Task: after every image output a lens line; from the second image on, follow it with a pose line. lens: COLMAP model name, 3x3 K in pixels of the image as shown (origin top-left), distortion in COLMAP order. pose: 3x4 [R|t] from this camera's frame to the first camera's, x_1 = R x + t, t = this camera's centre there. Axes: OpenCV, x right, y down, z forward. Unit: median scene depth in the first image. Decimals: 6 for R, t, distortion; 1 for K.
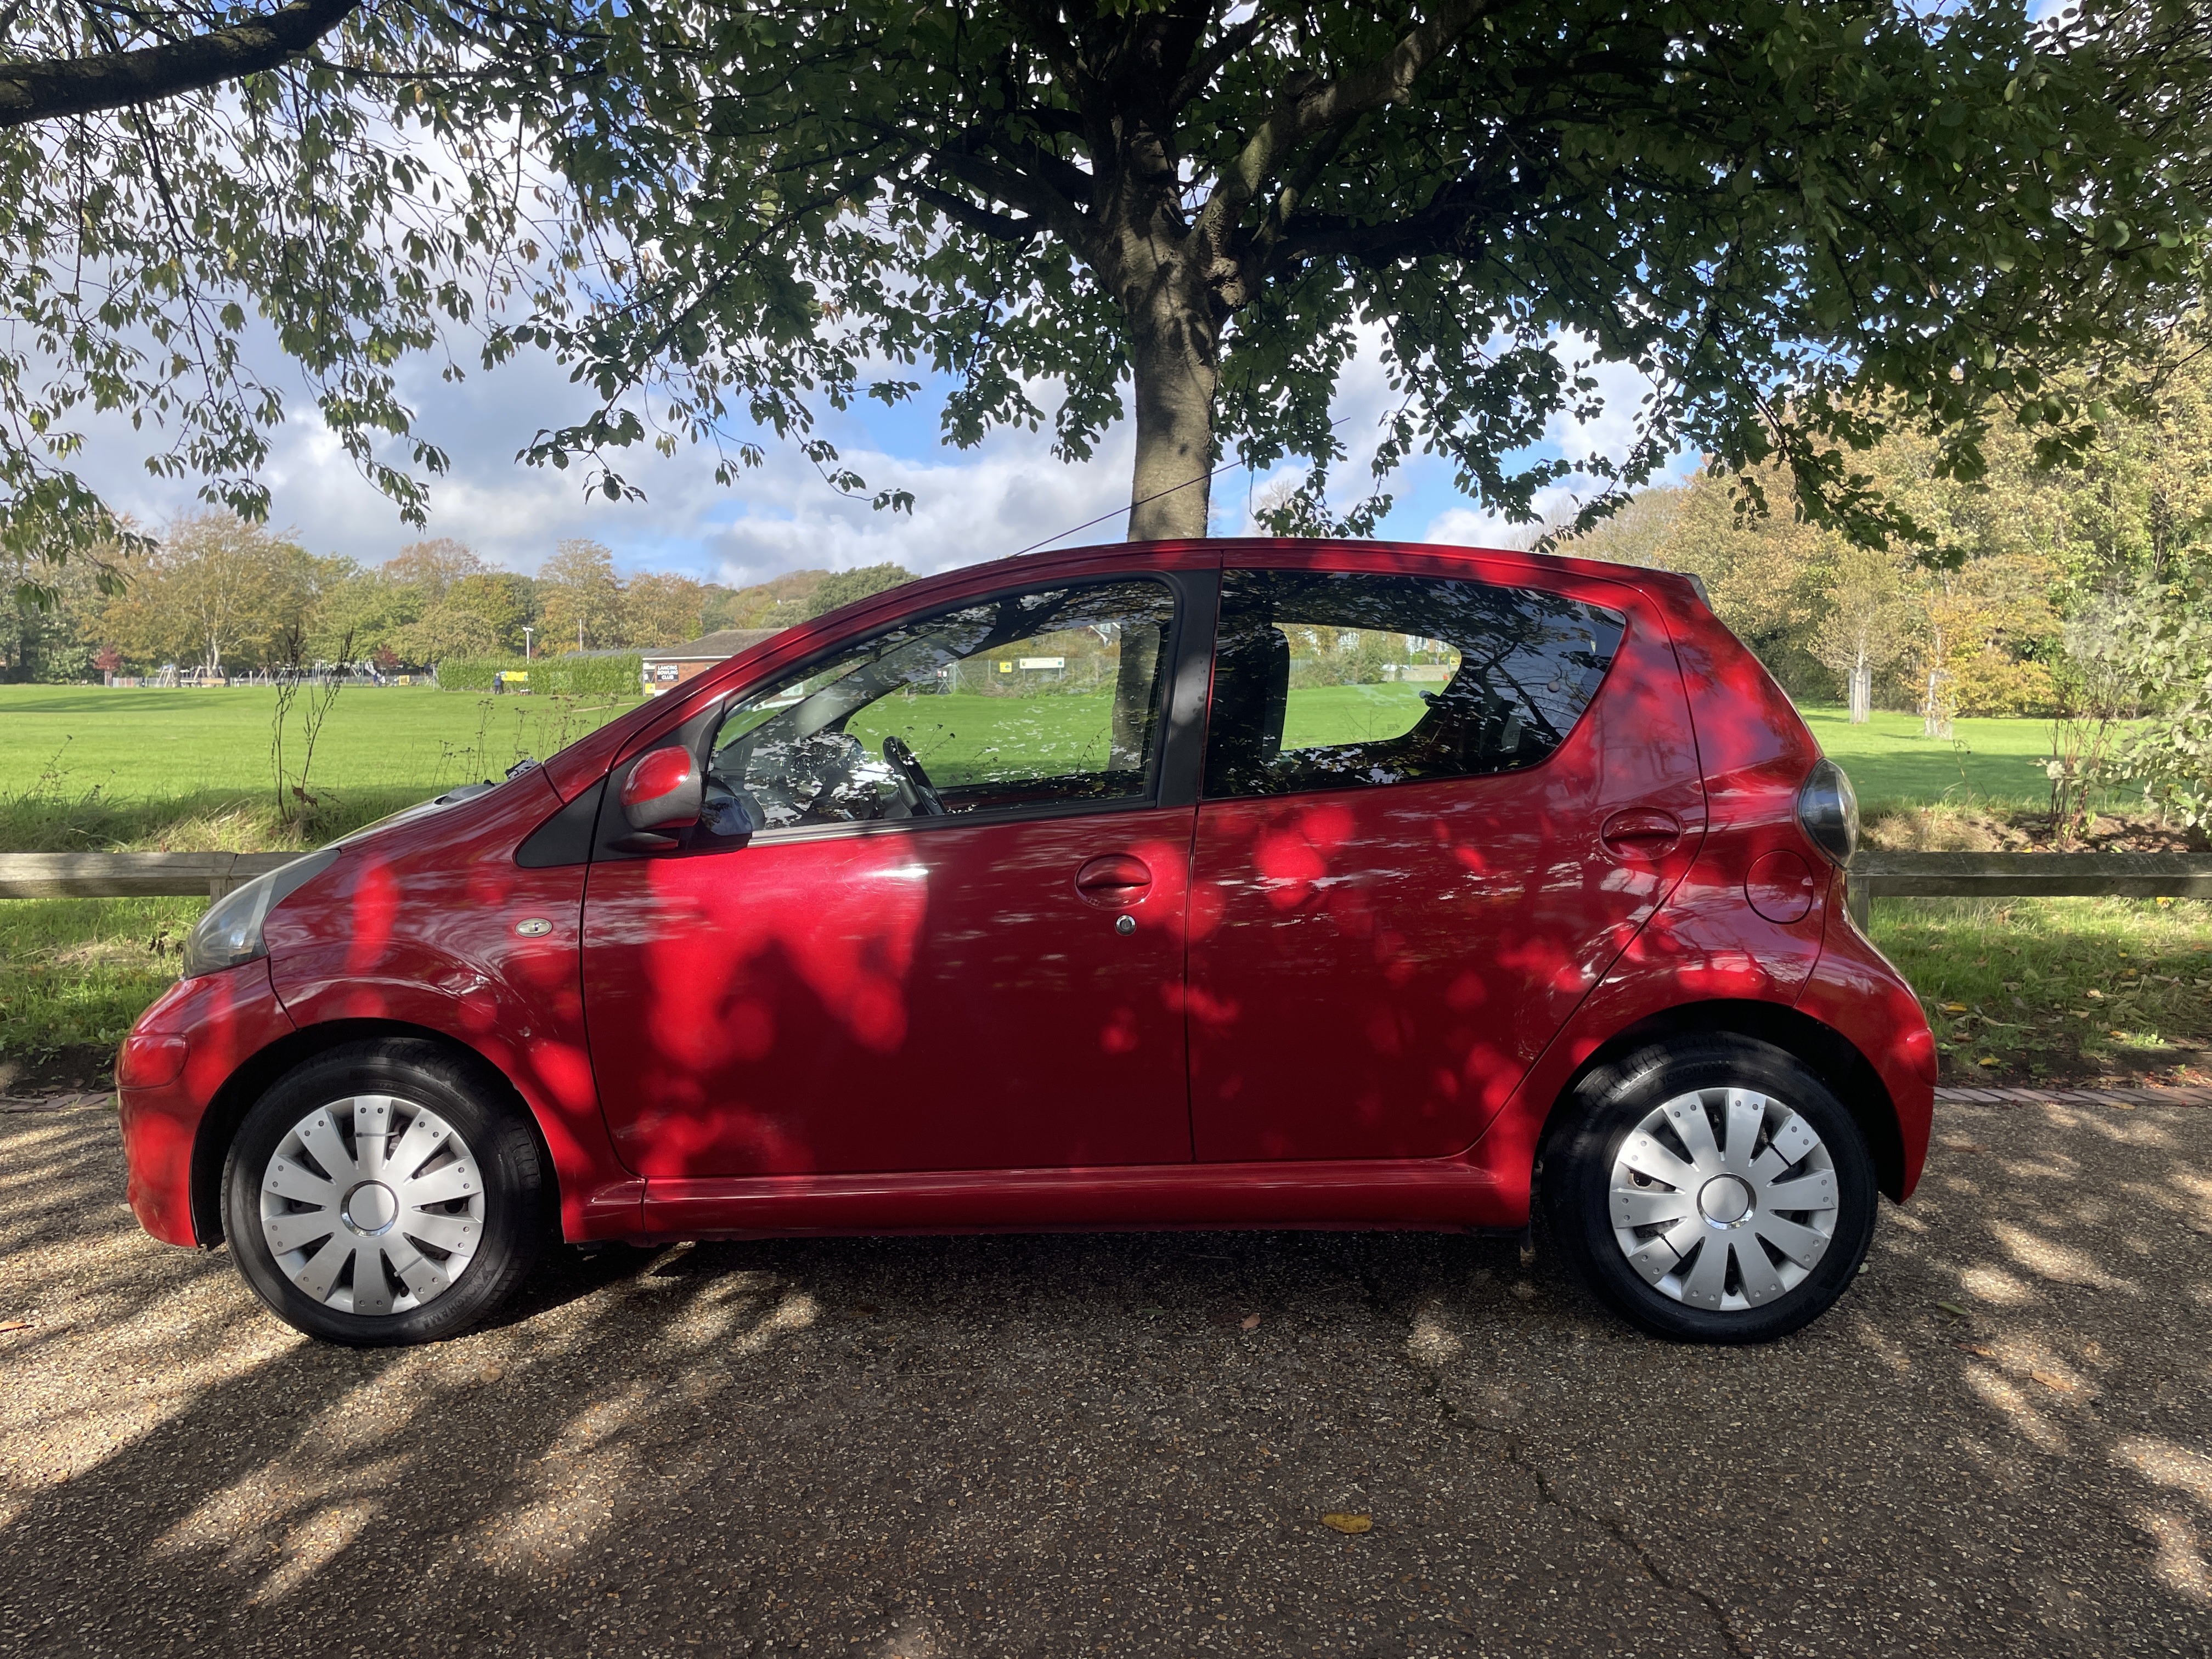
lens RADIAL K [[1674.0, 0, 1106.0], [0, 1674.0, 829.5], [0, 0, 1]] dist [0.075004, -0.103060]
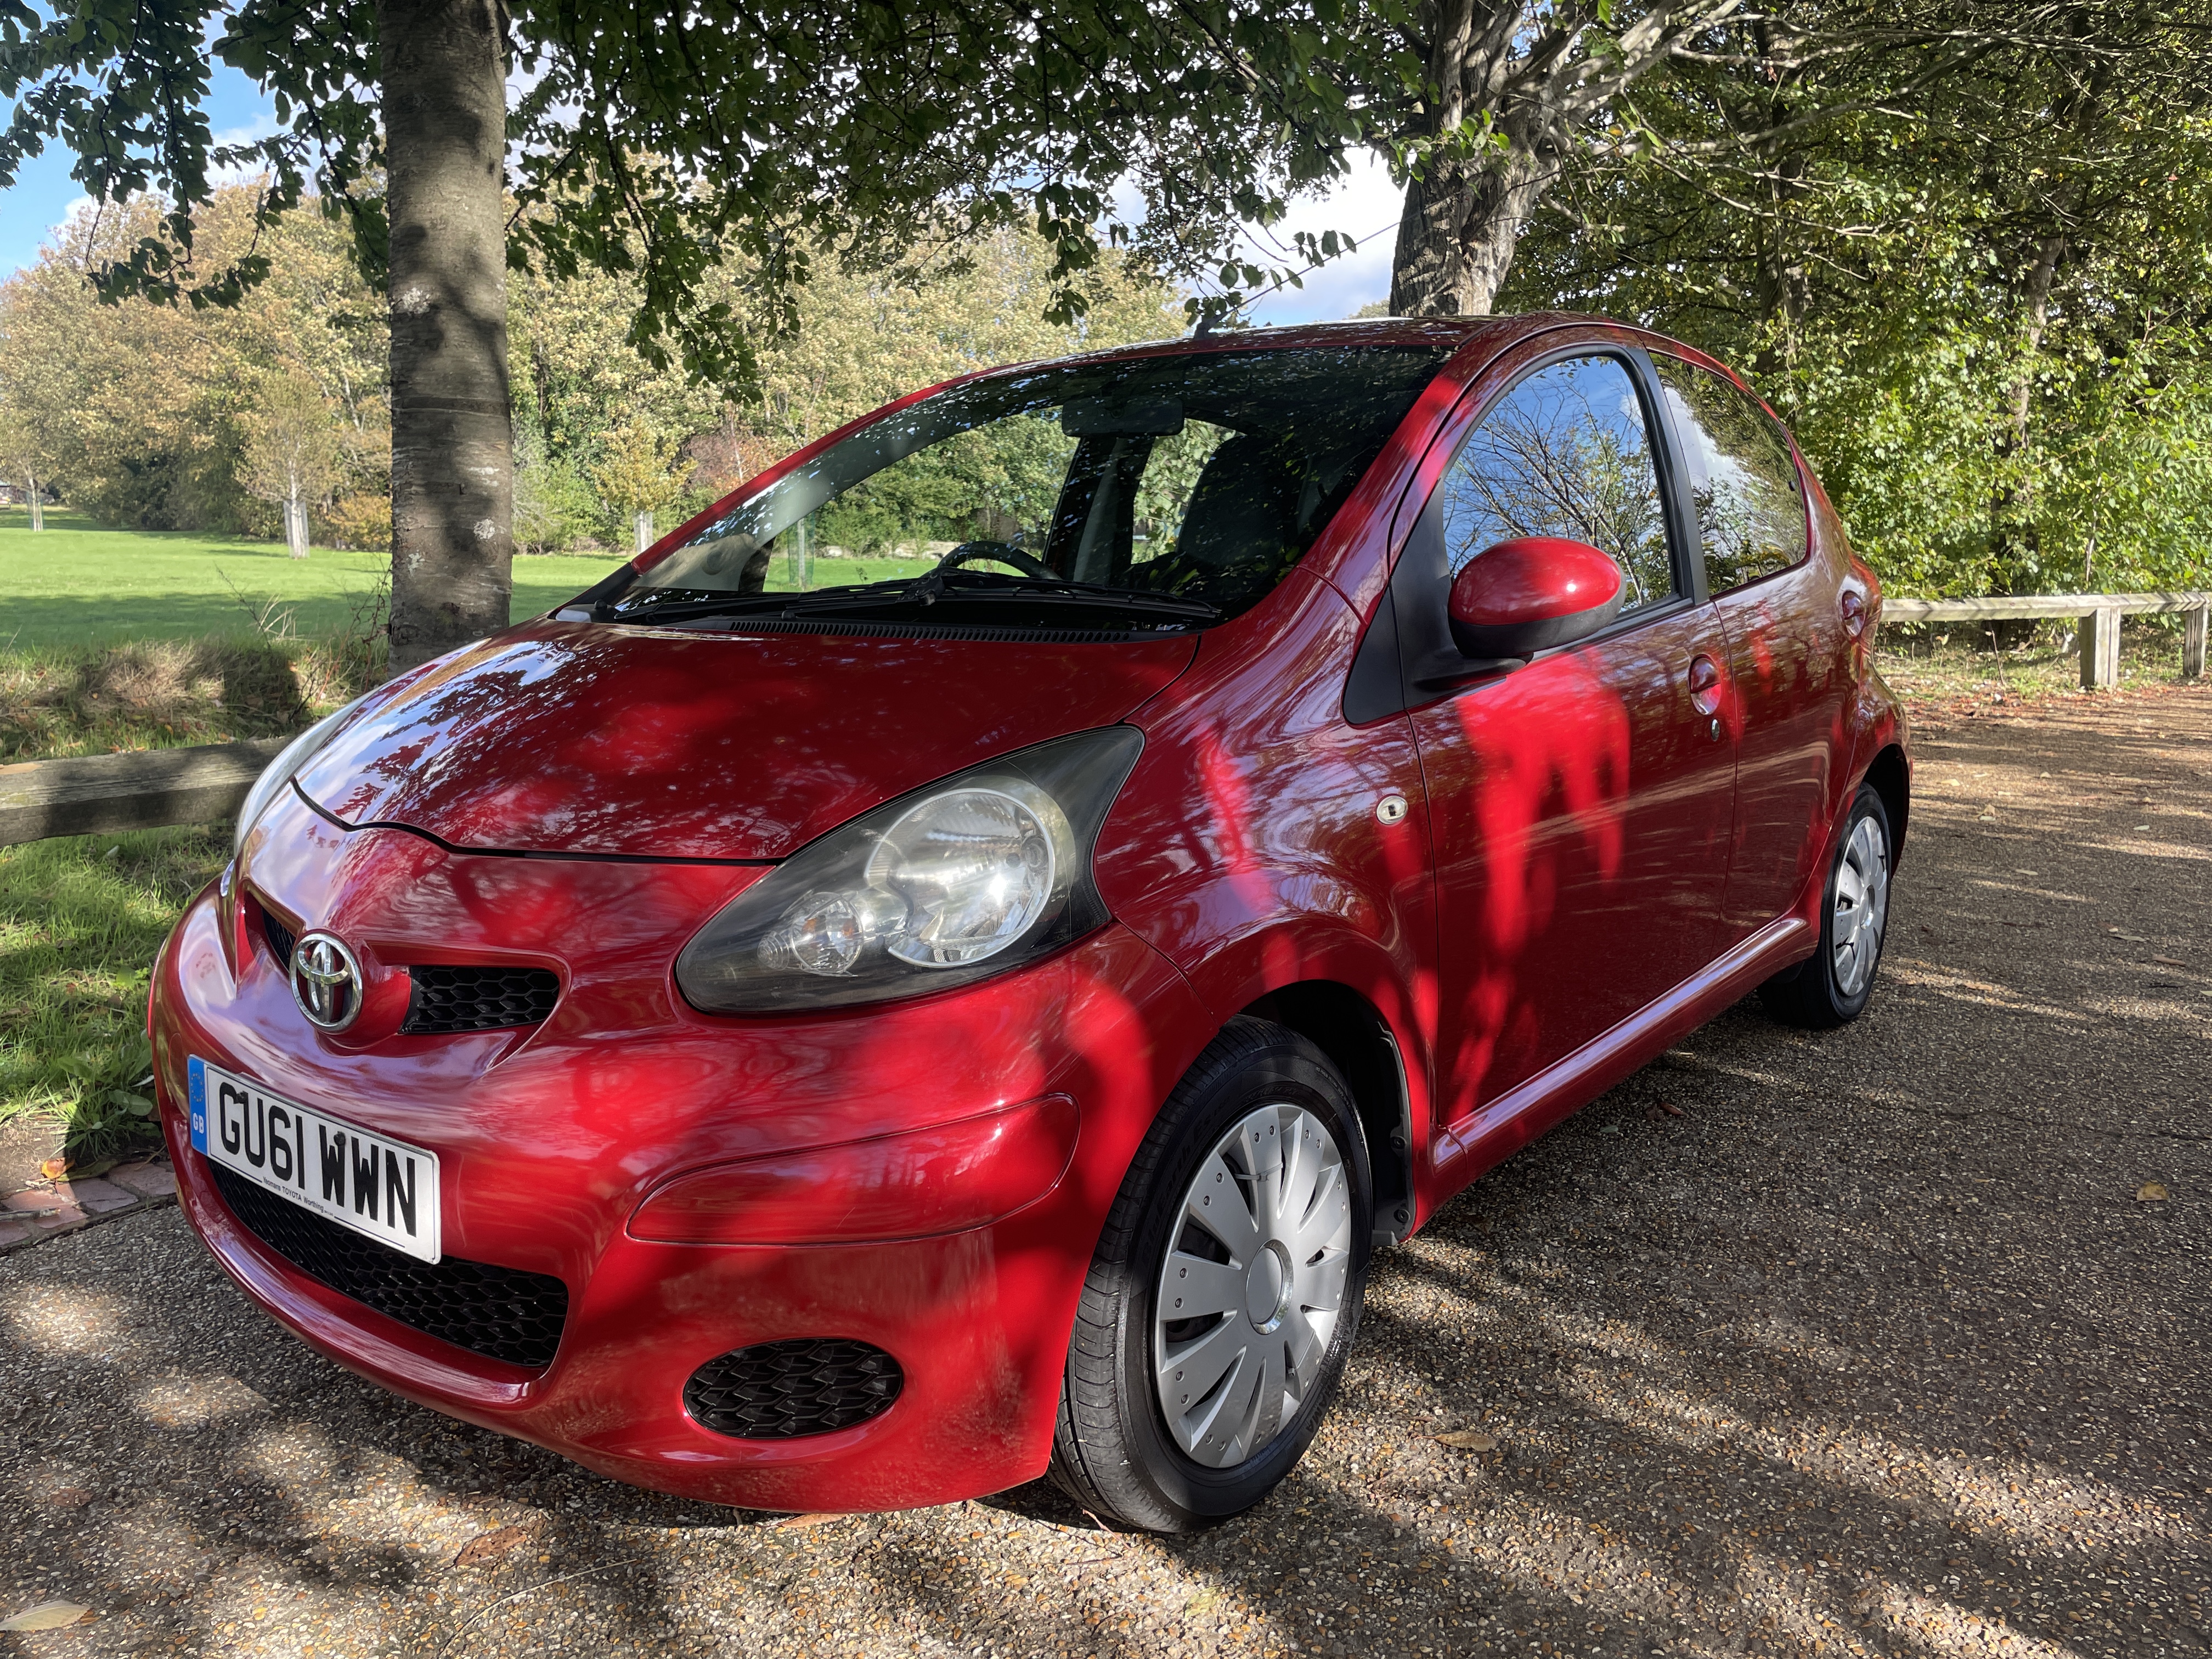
lens RADIAL K [[1674.0, 0, 1106.0], [0, 1674.0, 829.5], [0, 0, 1]] dist [0.075004, -0.103060]
pose [[0.610198, -0.129456, 0.781600, -0.263136], [0.055094, 0.991105, 0.121144, -0.005856], [-0.790331, -0.030860, 0.611903, 0.189705]]
